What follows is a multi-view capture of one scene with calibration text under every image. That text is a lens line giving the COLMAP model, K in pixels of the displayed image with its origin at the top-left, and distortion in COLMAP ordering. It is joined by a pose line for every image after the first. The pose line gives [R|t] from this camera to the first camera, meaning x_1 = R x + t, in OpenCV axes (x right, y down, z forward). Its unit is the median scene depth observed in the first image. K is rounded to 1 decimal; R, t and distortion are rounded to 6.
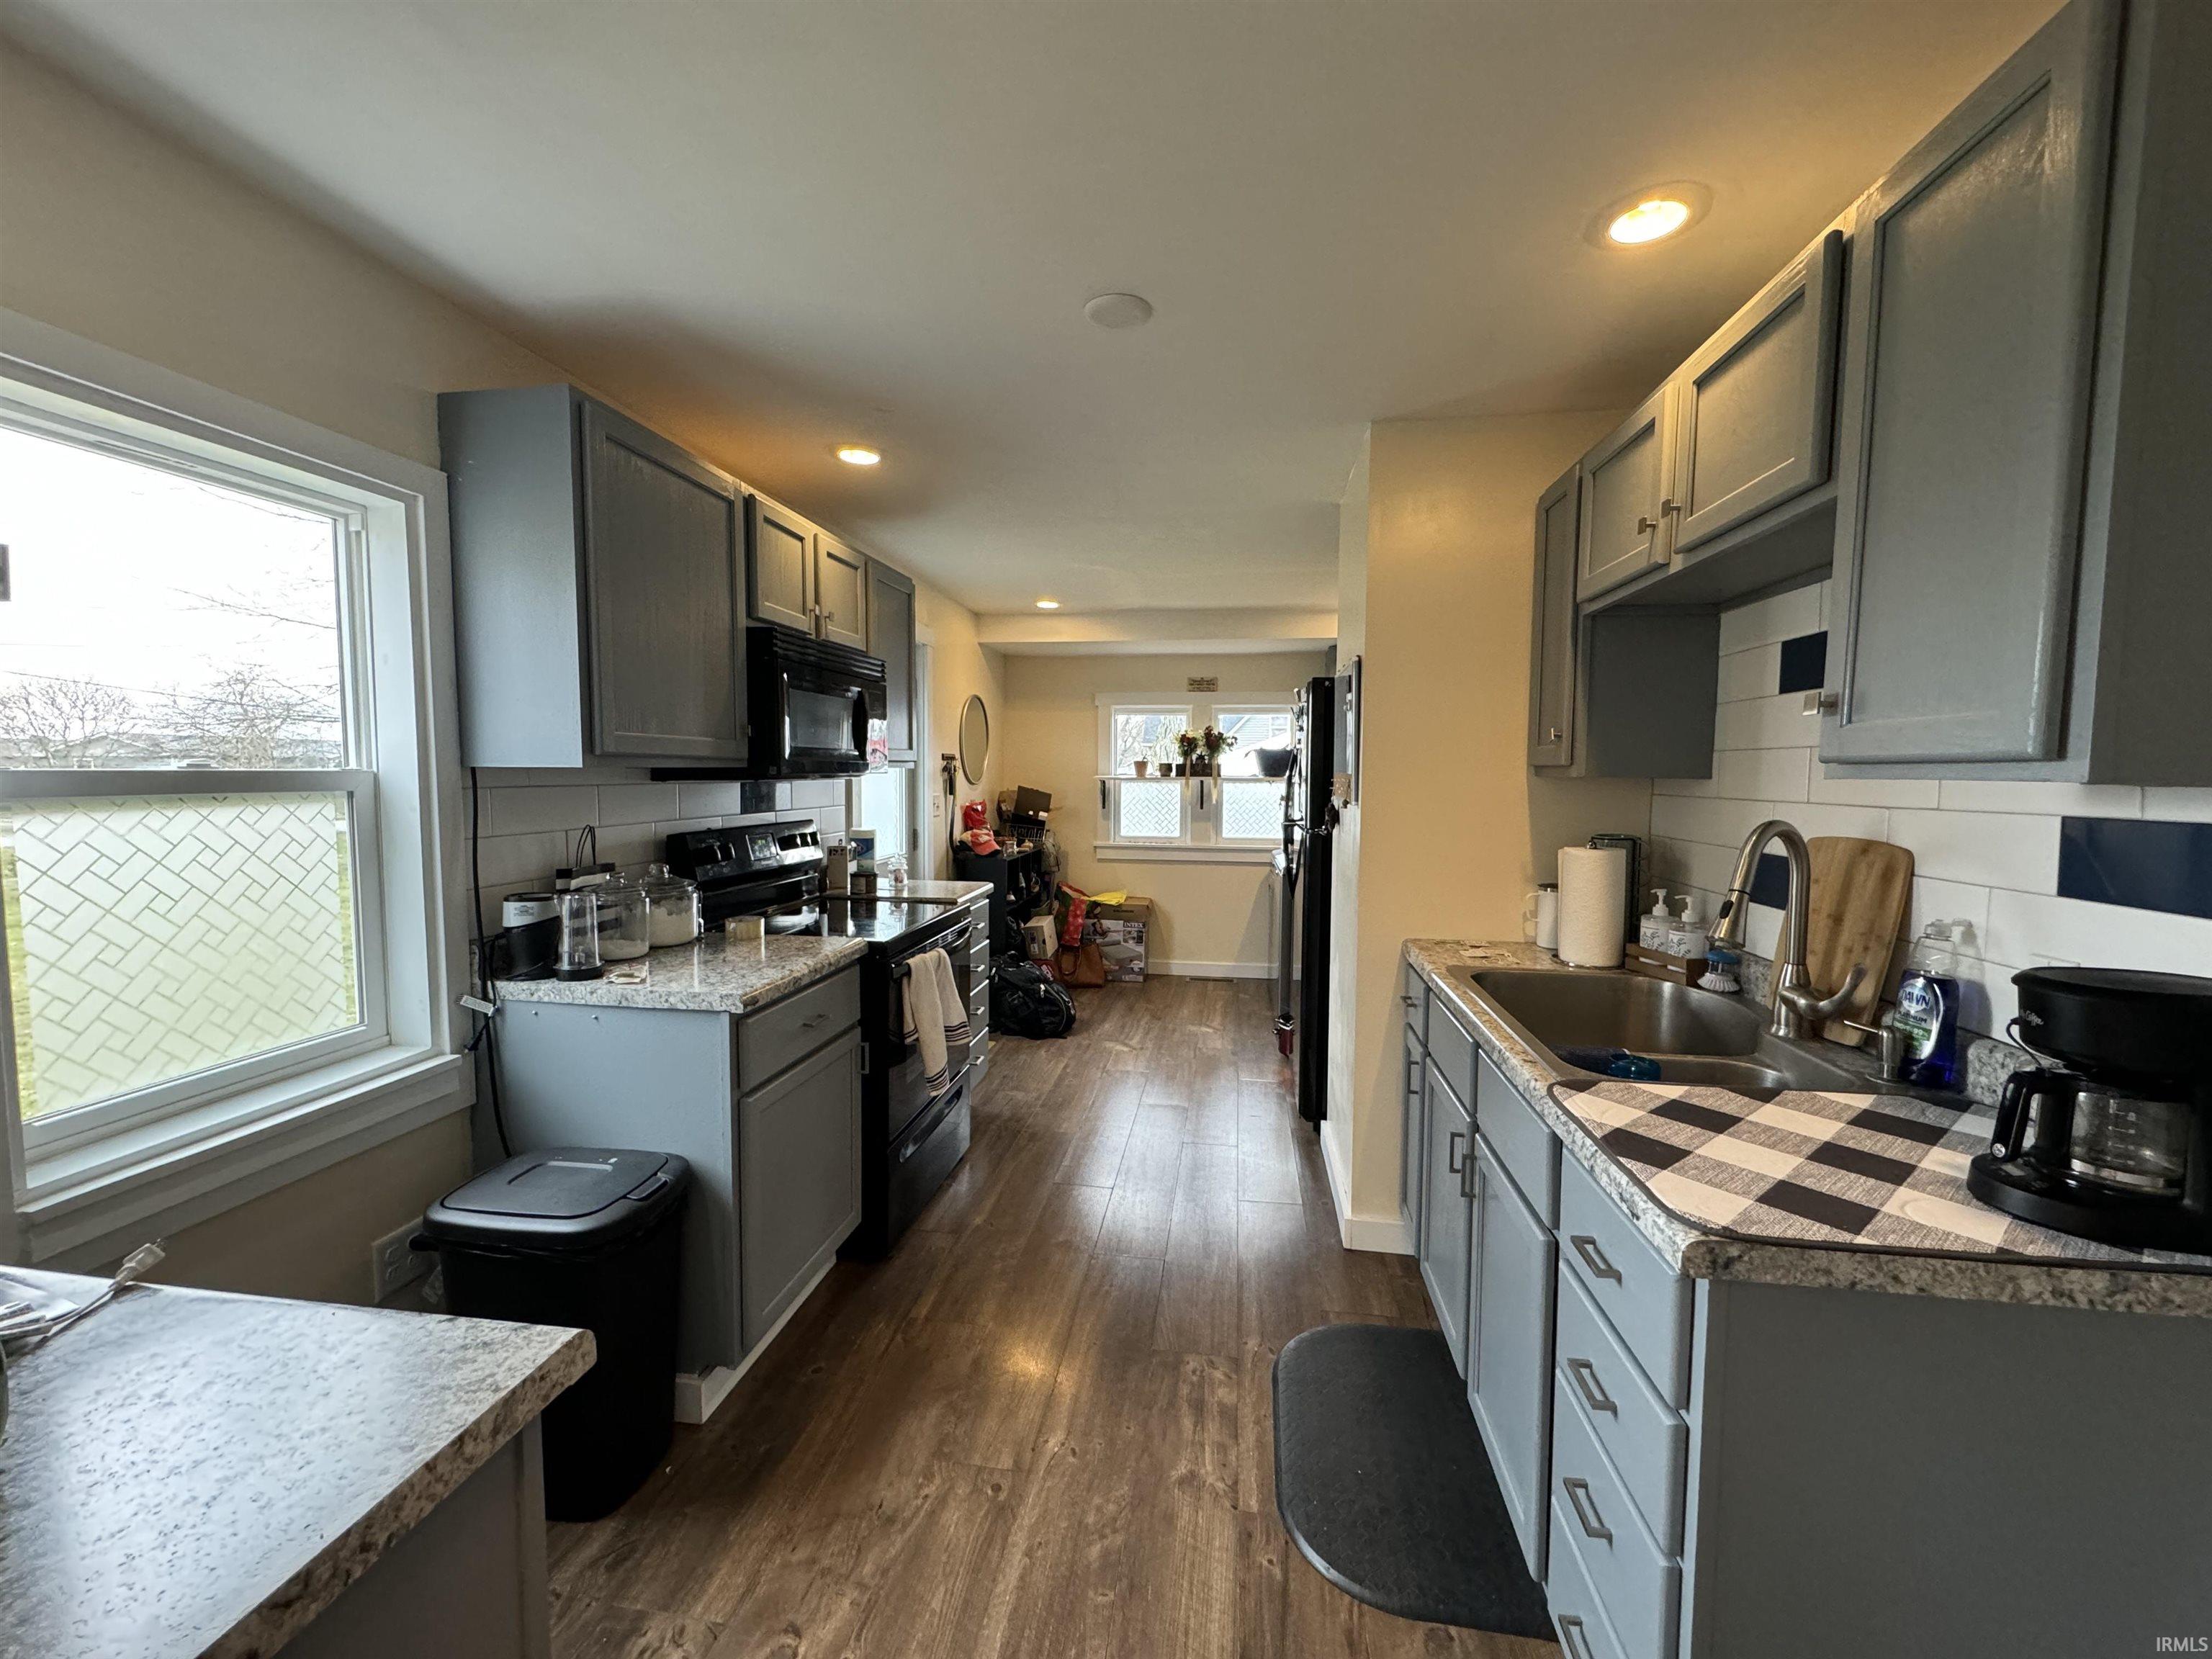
lens RADIAL K [[884.5, 0, 1104.7], [0, 884.5, 828.6], [0, 0, 1]] dist [-0.001347, 0.000291]
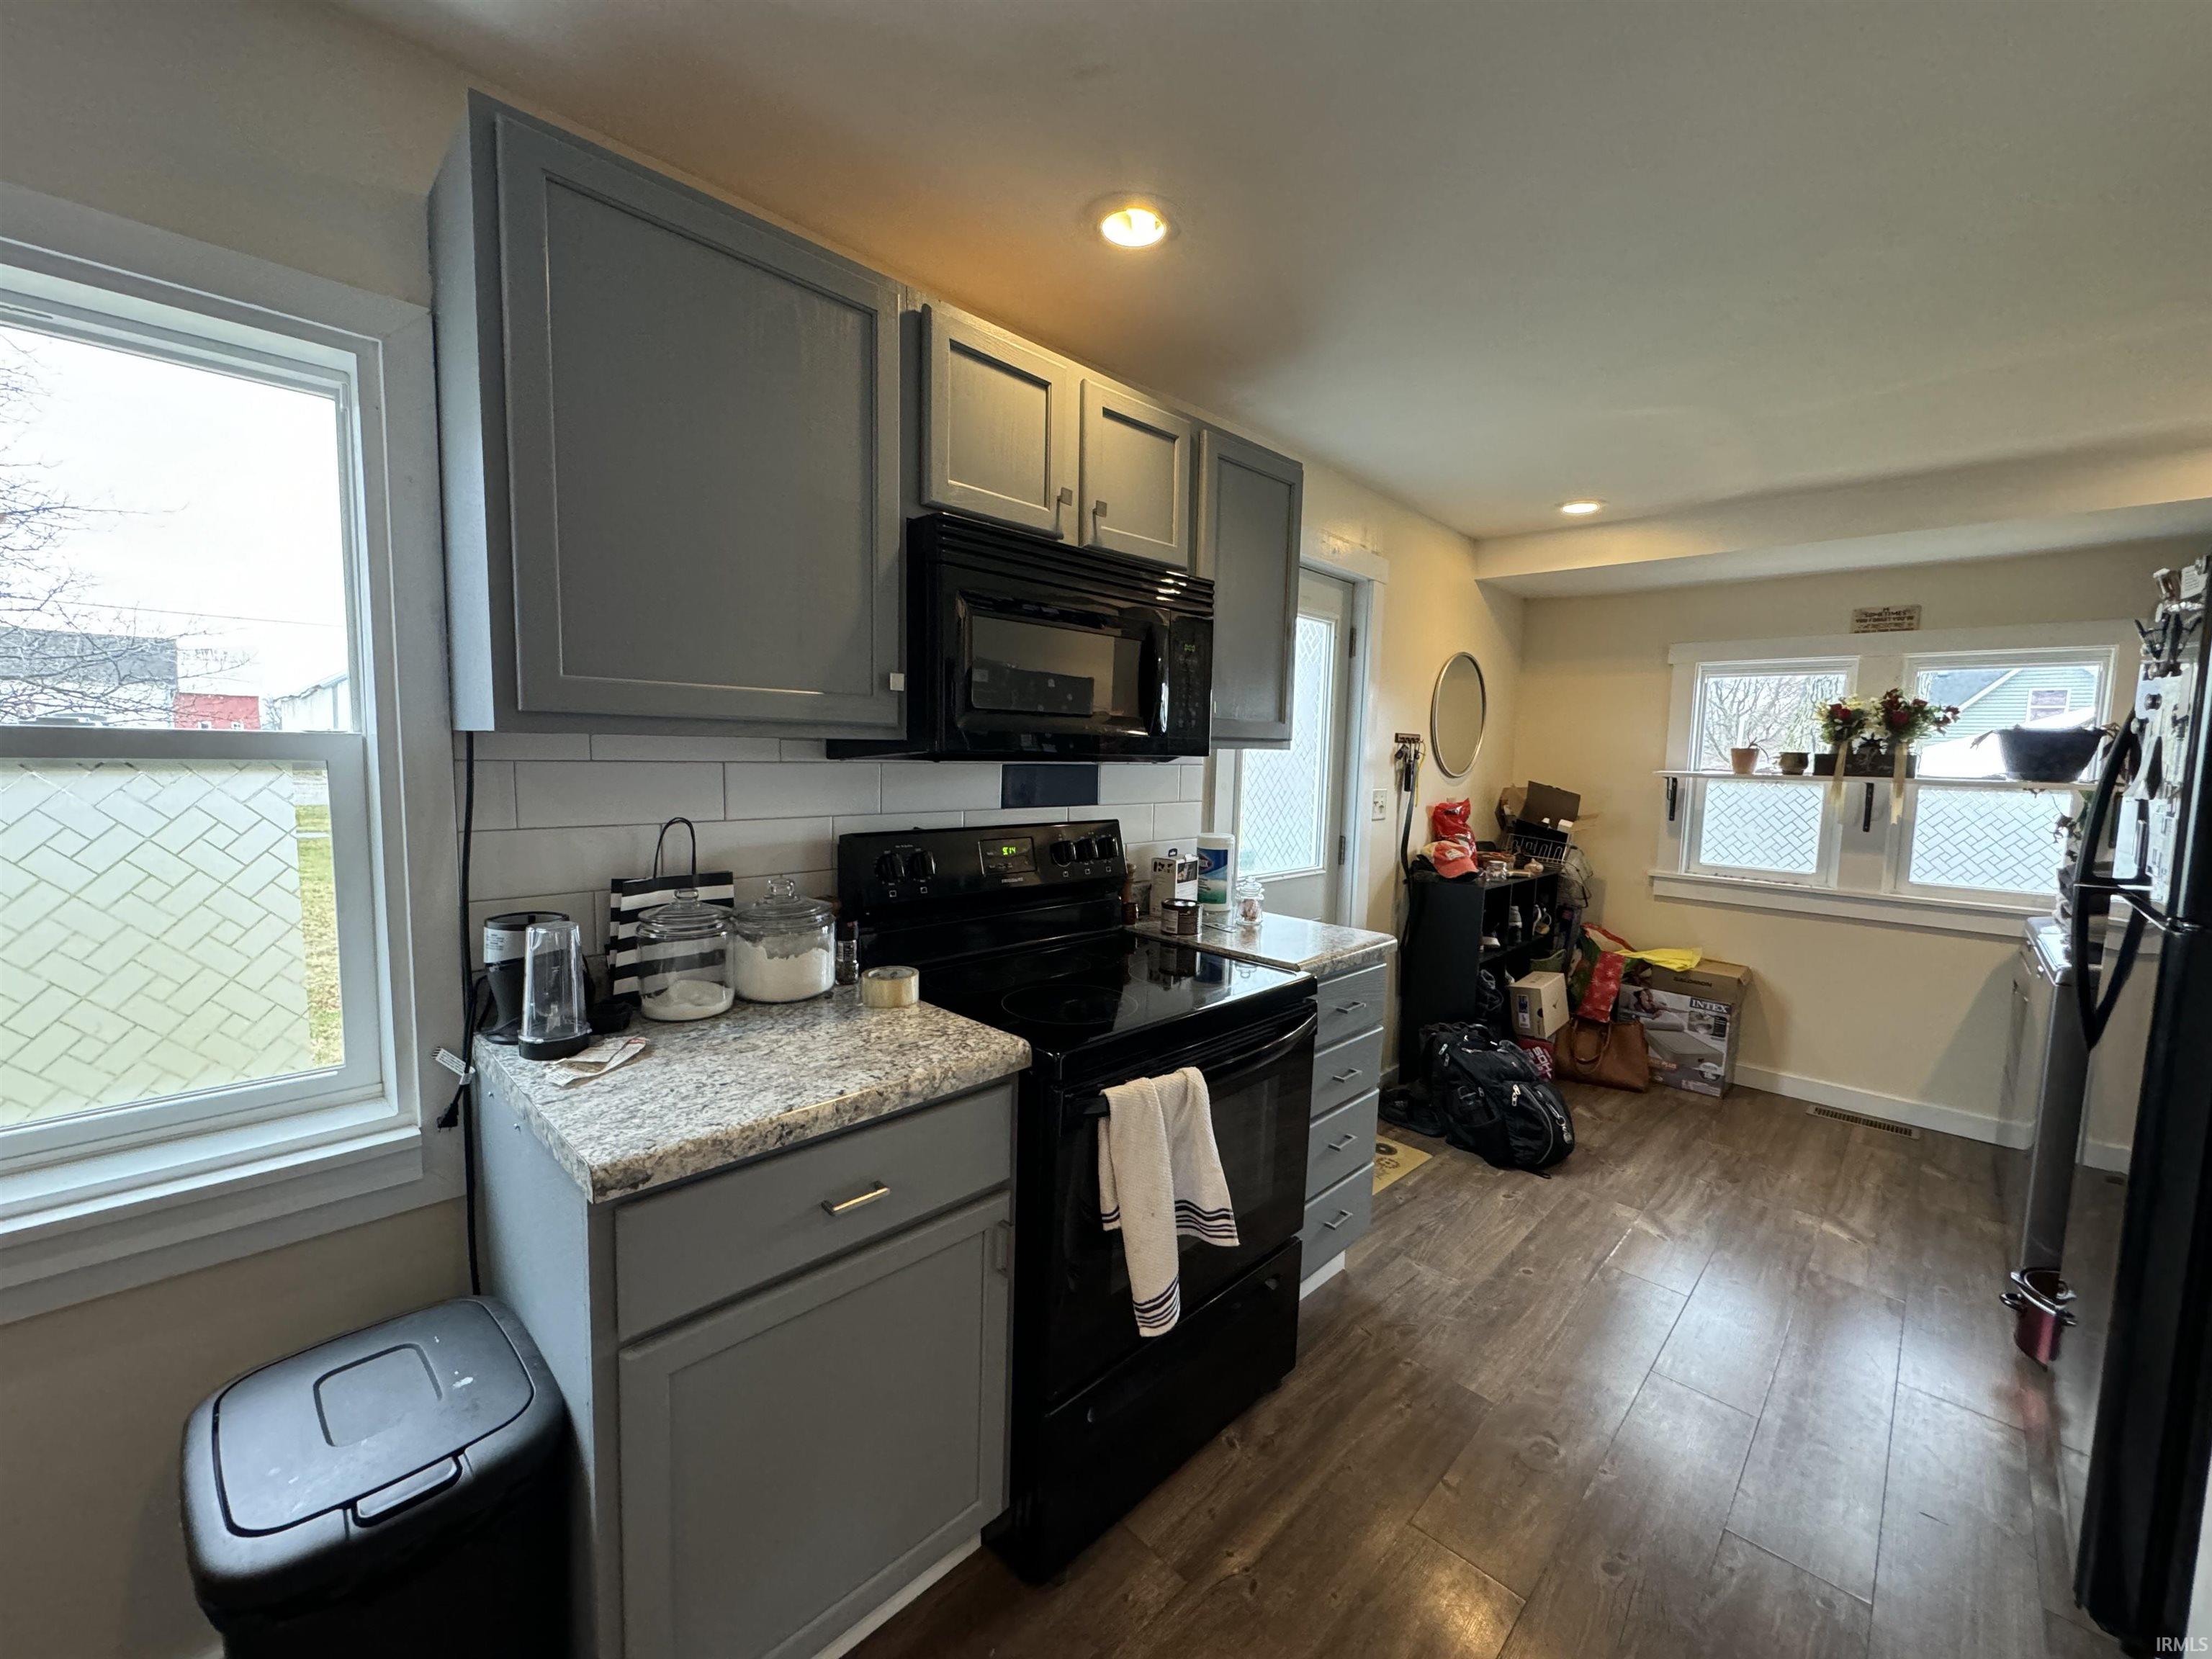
lens RADIAL K [[884.5, 0, 1102.7], [0, 884.5, 828.4], [0, 0, 1]] dist [-0.001347, 0.000291]
pose [[0.813497, 0.066834, -0.577716, 0.086171], [-0.058432, 0.997741, 0.033146, -0.033692], [0.578626, 0.006793, 0.815565, 0.537057]]
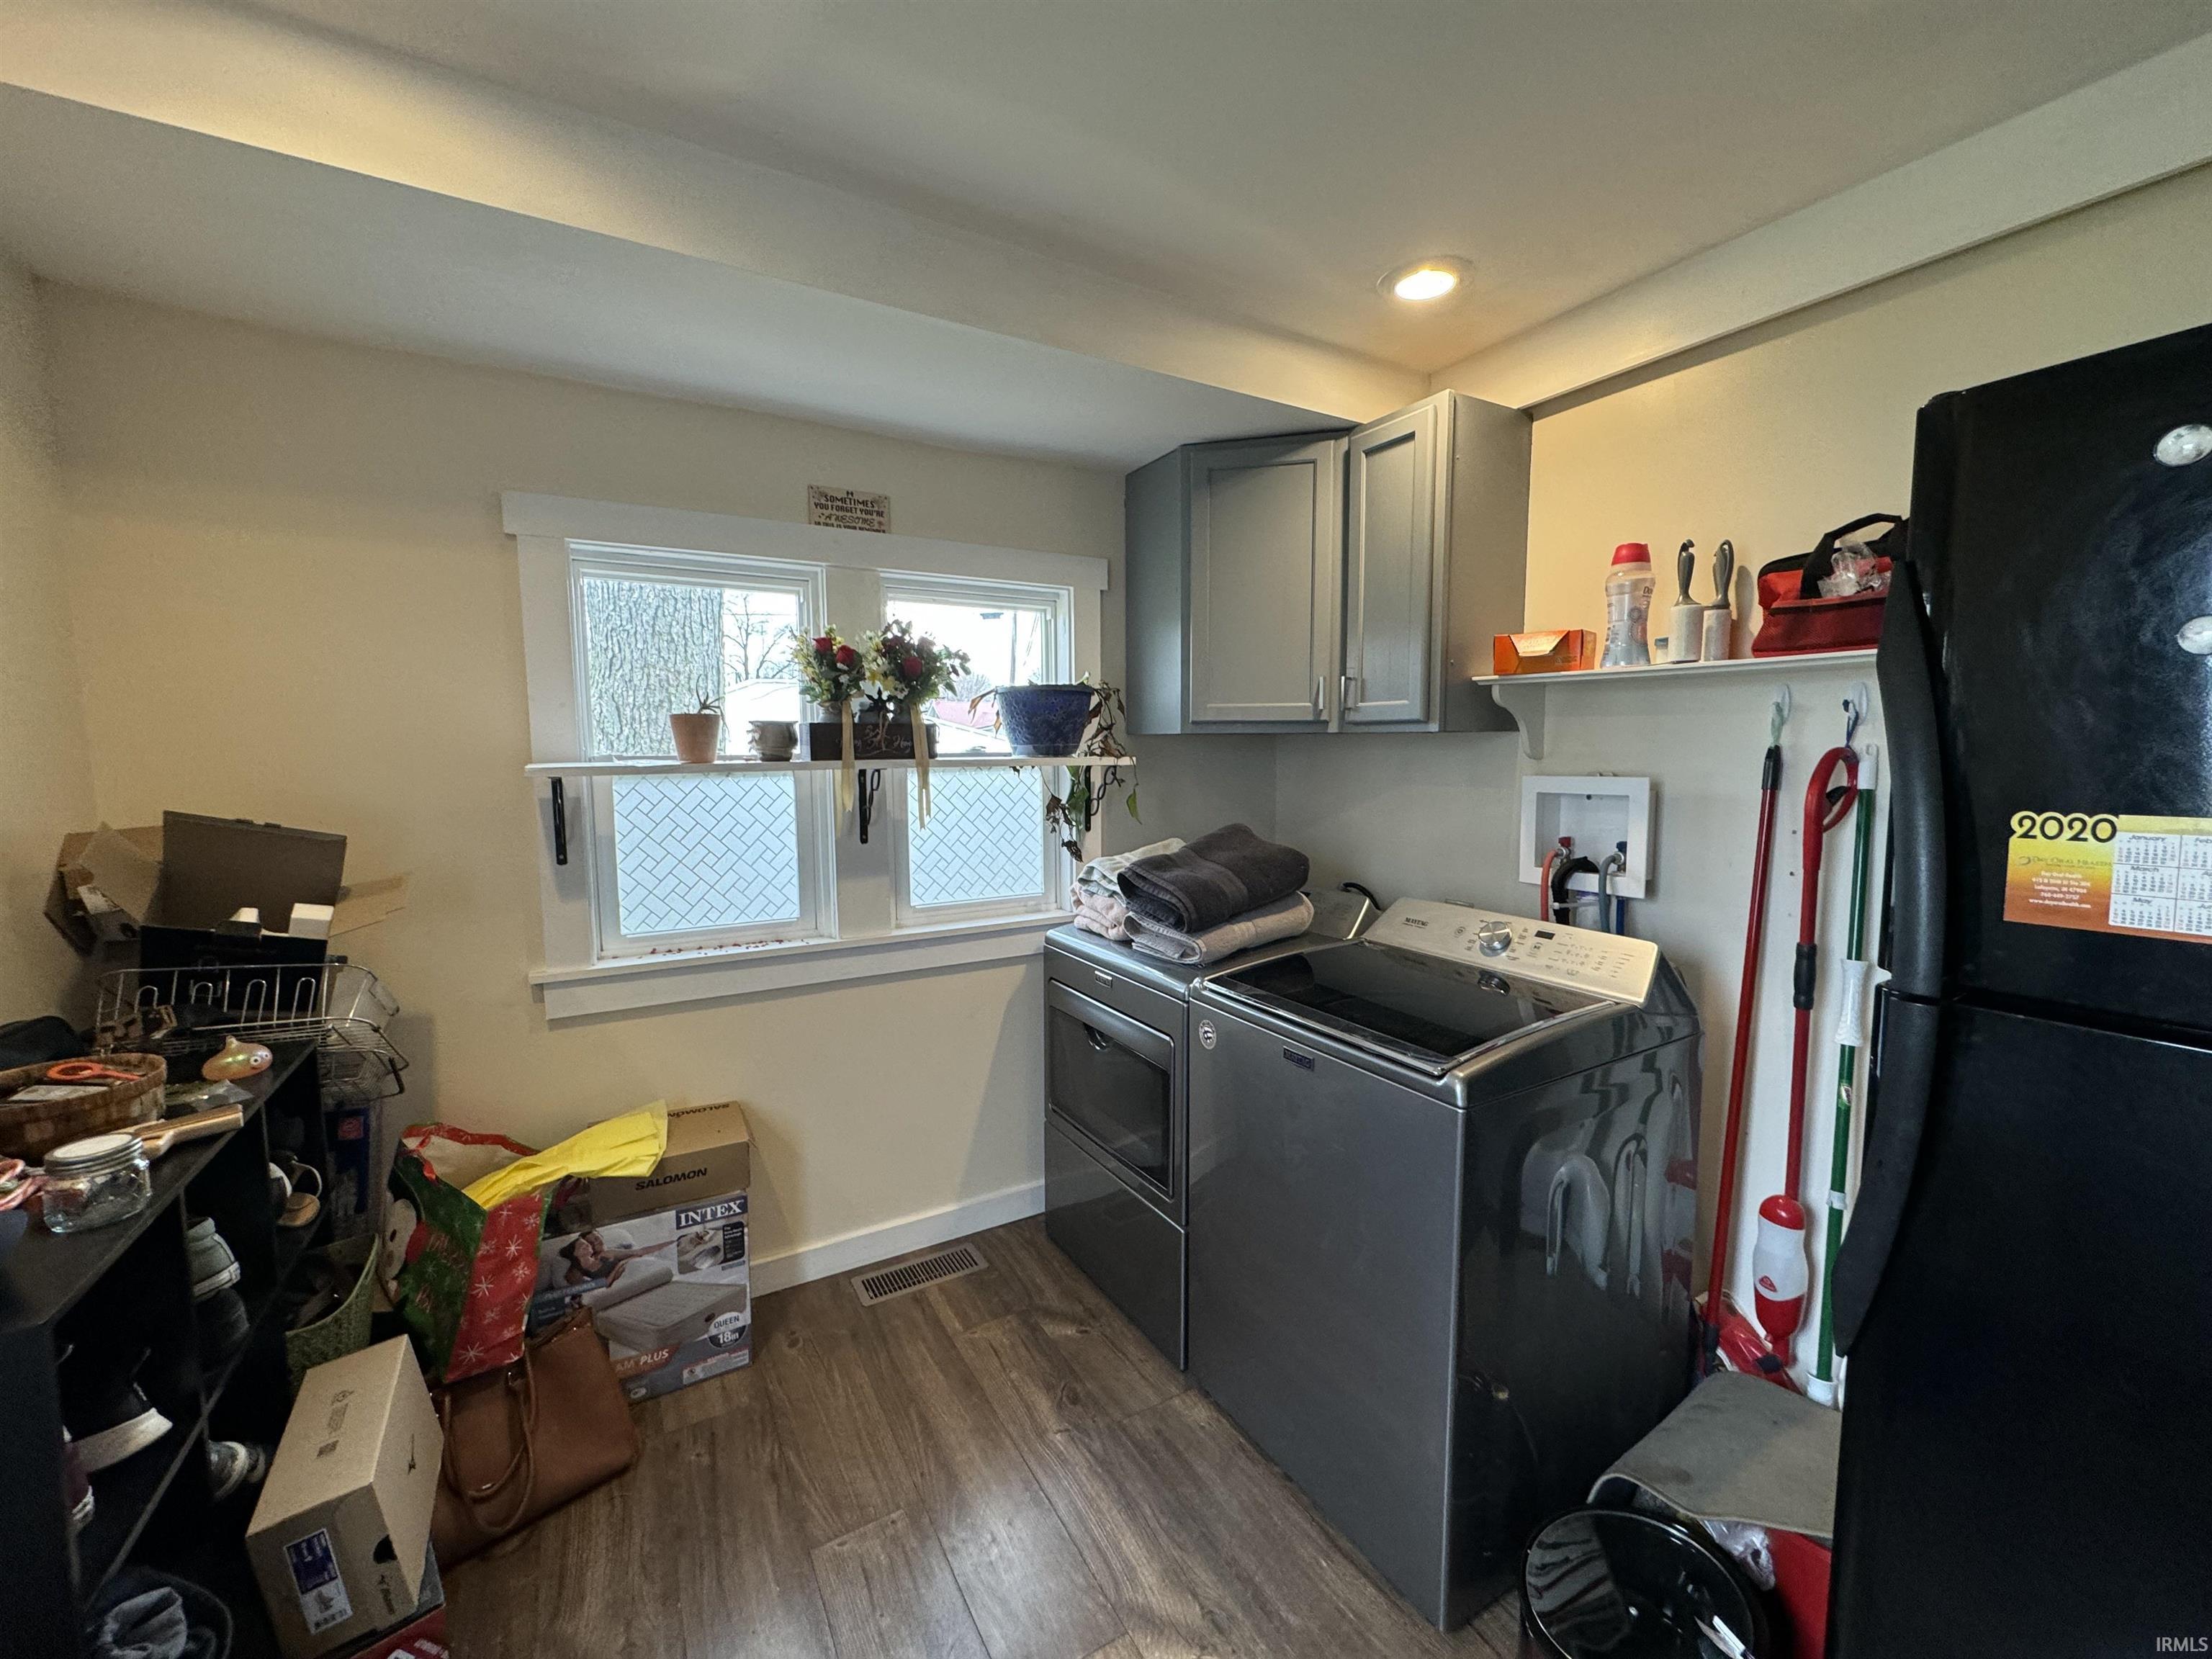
lens RADIAL K [[884.5, 0, 1107.0], [0, 884.5, 828.0], [0, 0, 1]] dist [-0.001347, 0.000291]
pose [[0.780489, -0.071536, 0.621064, -0.109776], [0.049315, 0.997381, 0.052906, -0.105633], [-0.623222, -0.010665, 0.781972, 1.537410]]
